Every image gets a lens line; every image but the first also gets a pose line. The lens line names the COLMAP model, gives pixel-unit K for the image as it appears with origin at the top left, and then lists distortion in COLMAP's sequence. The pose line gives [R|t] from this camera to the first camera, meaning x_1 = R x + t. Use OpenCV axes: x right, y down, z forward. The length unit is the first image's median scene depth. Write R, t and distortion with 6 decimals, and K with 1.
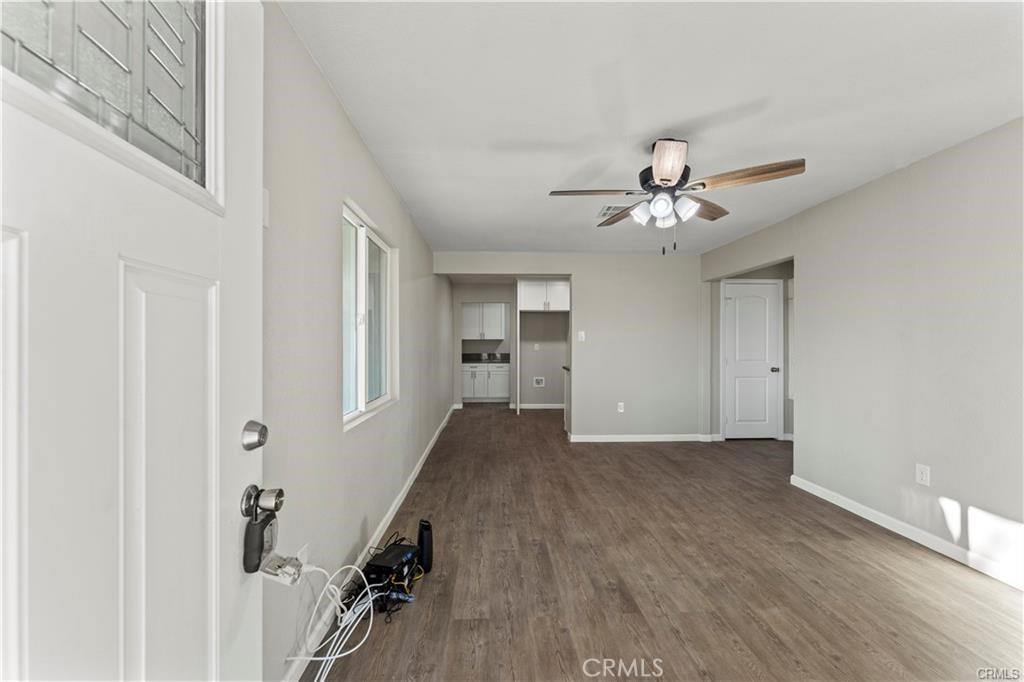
lens RADIAL K [[410.9, 0, 512.0], [0, 410.9, 341.0], [0, 0, 1]] dist [0.001931, 0.000069]
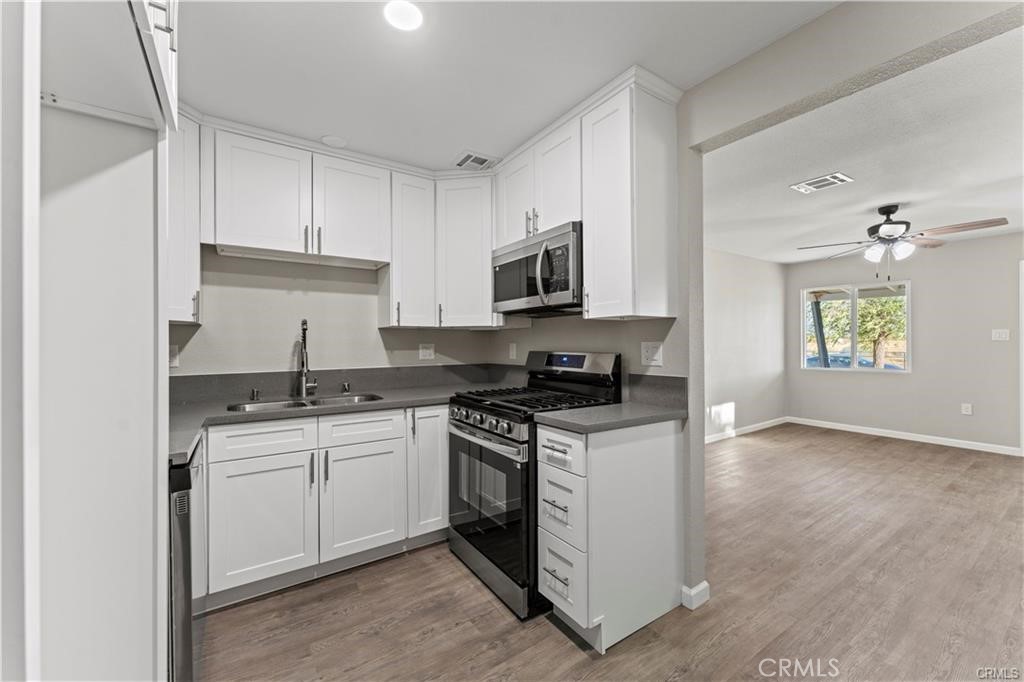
lens RADIAL K [[402.3, 0, 512.0], [0, 402.3, 341.0], [0, 0, 1]] dist [-0.000365, 0.000019]
pose [[-0.517007, 0.006435, 0.855957, -0.153195], [-0.001157, 0.999966, -0.008216, 0.020114], [-0.855980, -0.005238, -0.516982, 2.506075]]
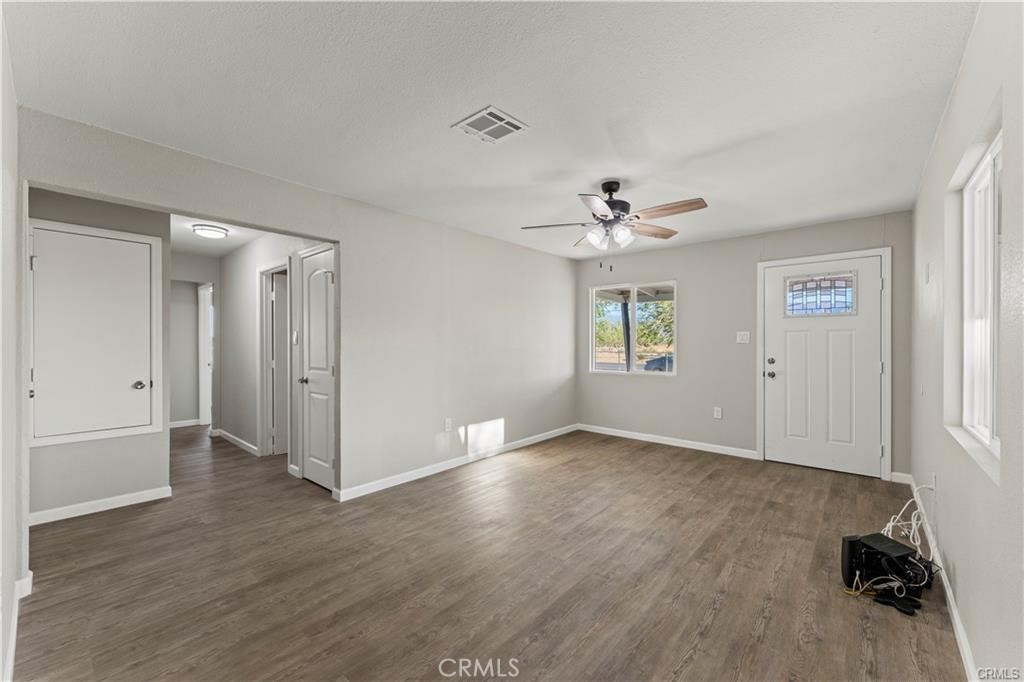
lens RADIAL K [[410.9, 0, 512.0], [0, 410.9, 341.0], [0, 0, 1]] dist [0.001931, 0.000069]
pose [[-0.724099, 0.004912, 0.689679, -0.246021], [-0.004764, 0.999915, -0.012124, 0.019139], [-0.689680, -0.012065, -0.724014, 1.813579]]
